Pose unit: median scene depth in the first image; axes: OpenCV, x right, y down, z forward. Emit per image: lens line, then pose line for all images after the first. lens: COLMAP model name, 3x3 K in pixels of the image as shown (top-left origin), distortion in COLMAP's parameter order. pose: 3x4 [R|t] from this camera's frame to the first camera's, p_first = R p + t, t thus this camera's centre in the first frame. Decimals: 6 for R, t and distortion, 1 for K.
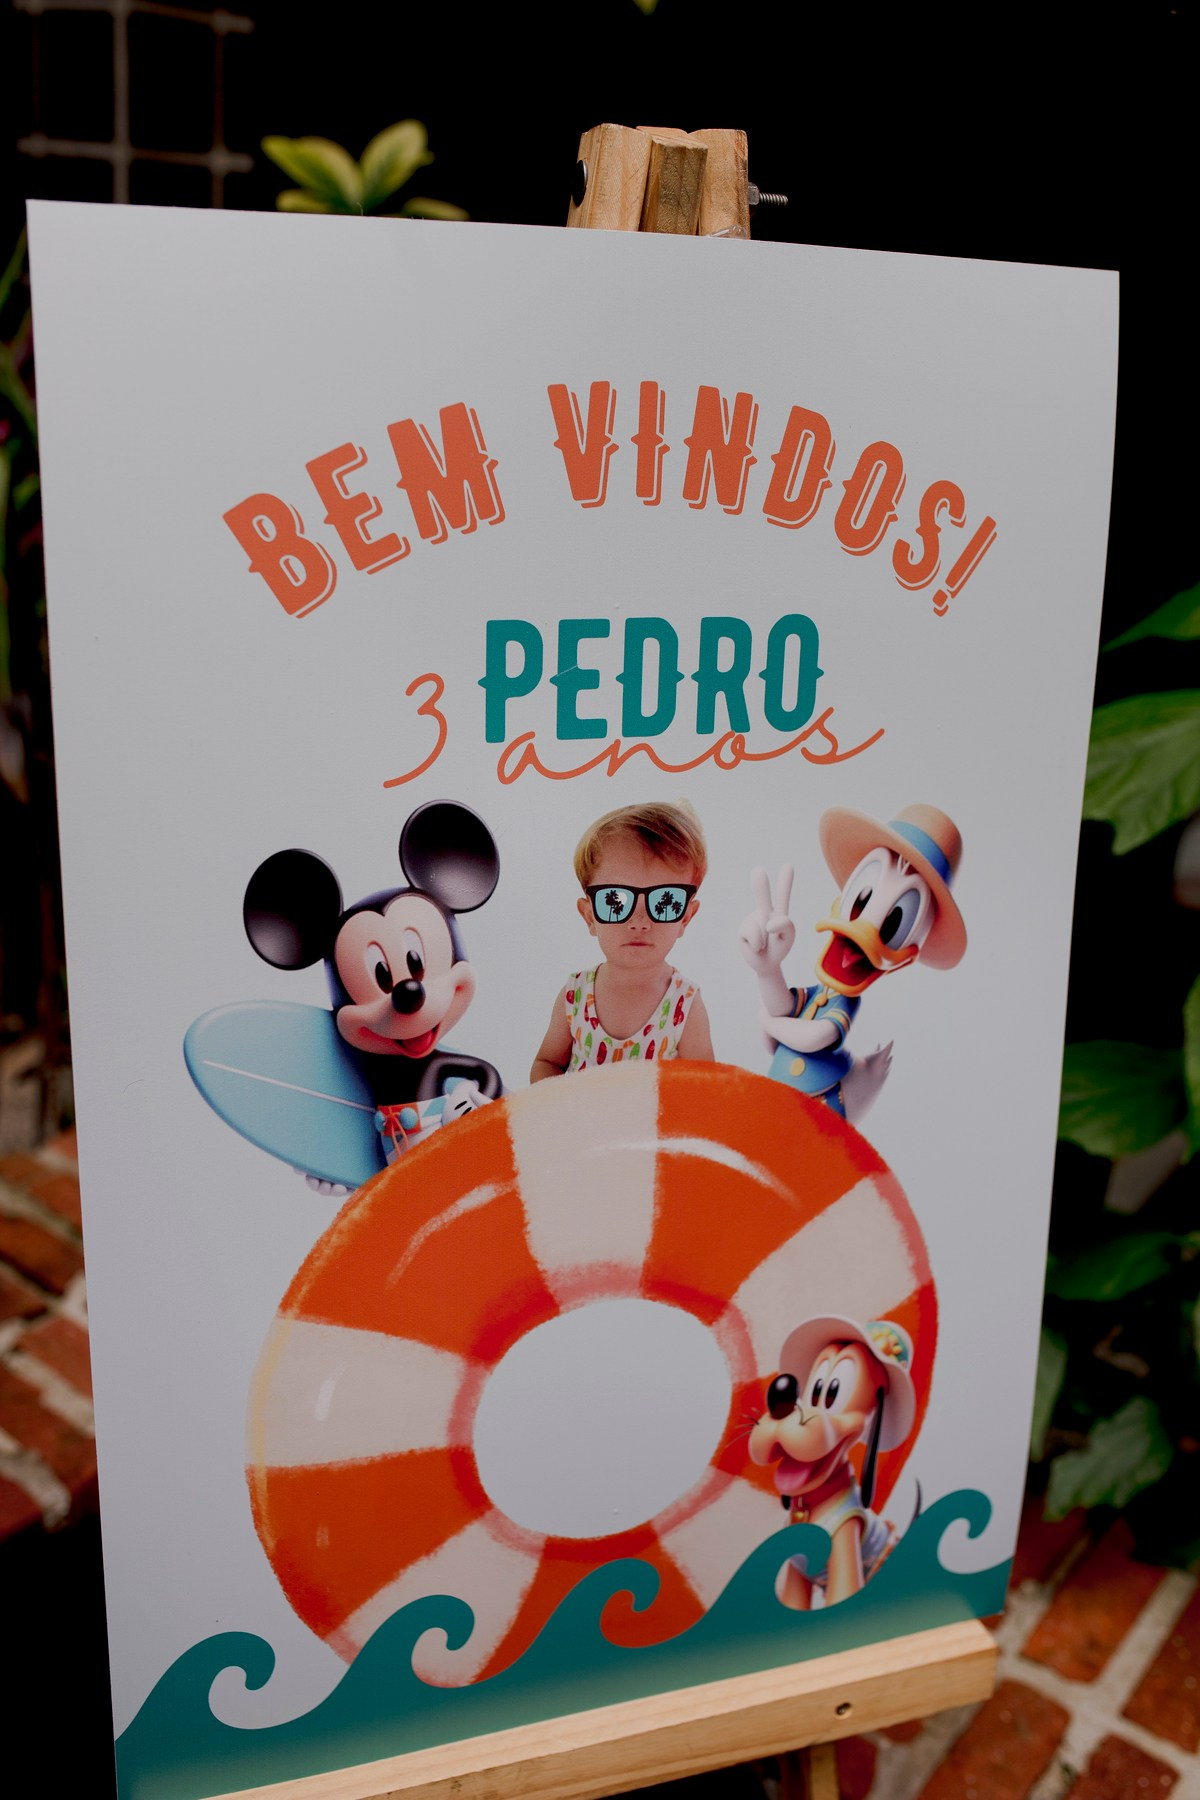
lens RADIAL K [[1750.5, 0, 609.8], [0, 1750.5, 906.6], [0, 0, 1]] dist [-0.032470, 0.000000]
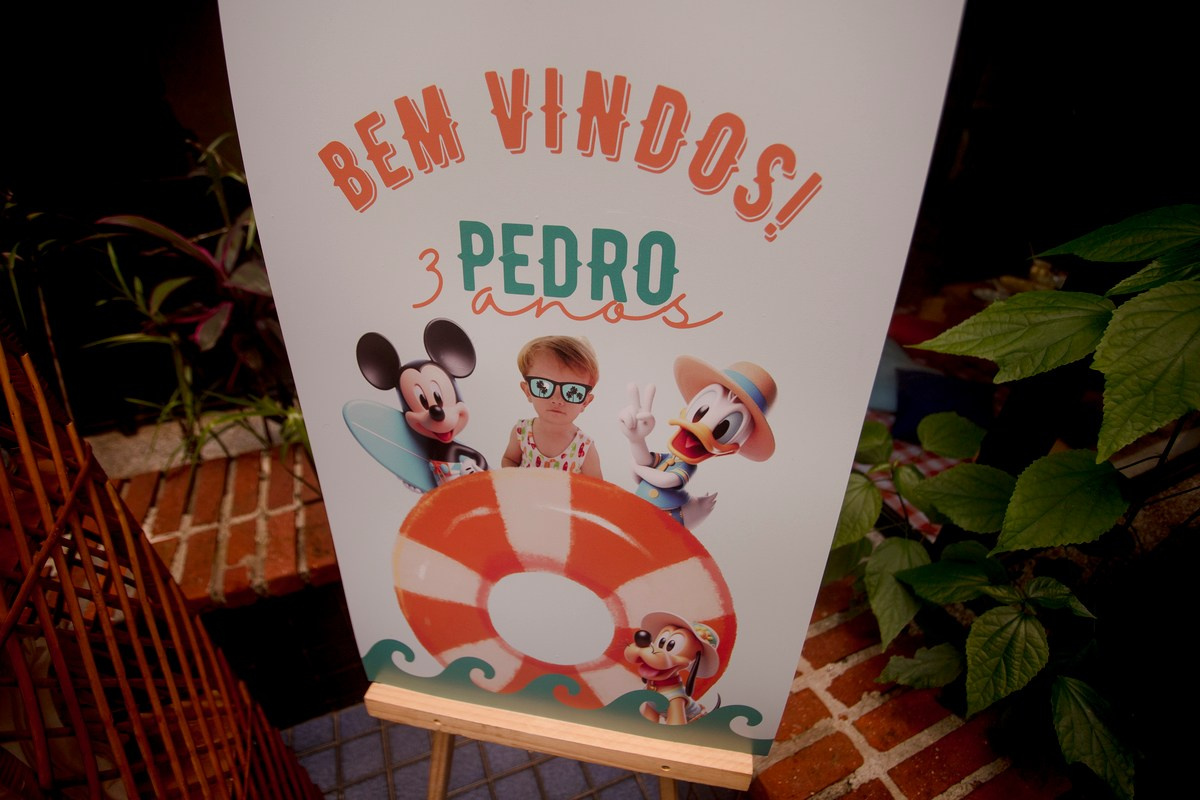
lens RADIAL K [[591.4, 0, 607.6], [0, 591.4, 401.7], [0, 0, 1]] dist [-0.066709, 0.001005]
pose [[0.867276, 0.233892, -0.439461, 0.322421], [-0.137432, 0.960942, 0.240216, -0.139379], [0.478481, -0.147938, 0.865546, 0.506726]]
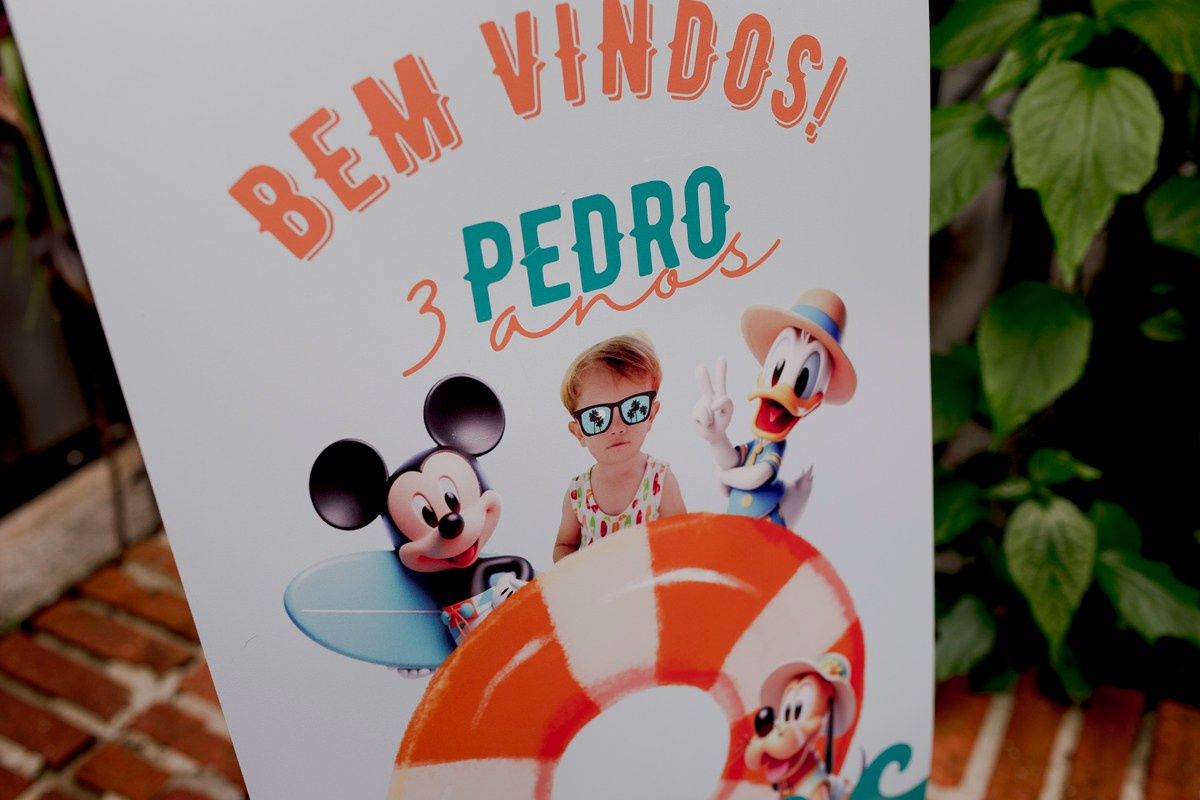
lens RADIAL K [[1167.0, 0, 599.7], [0, 1167.0, 398.7], [0, 0, 1]] dist [-0.032470, 0.000000]
pose [[0.982856, -0.174914, 0.058303, -0.041190], [0.163107, 0.972305, 0.167391, -0.155456], [-0.085967, -0.155012, 0.984165, 0.169515]]
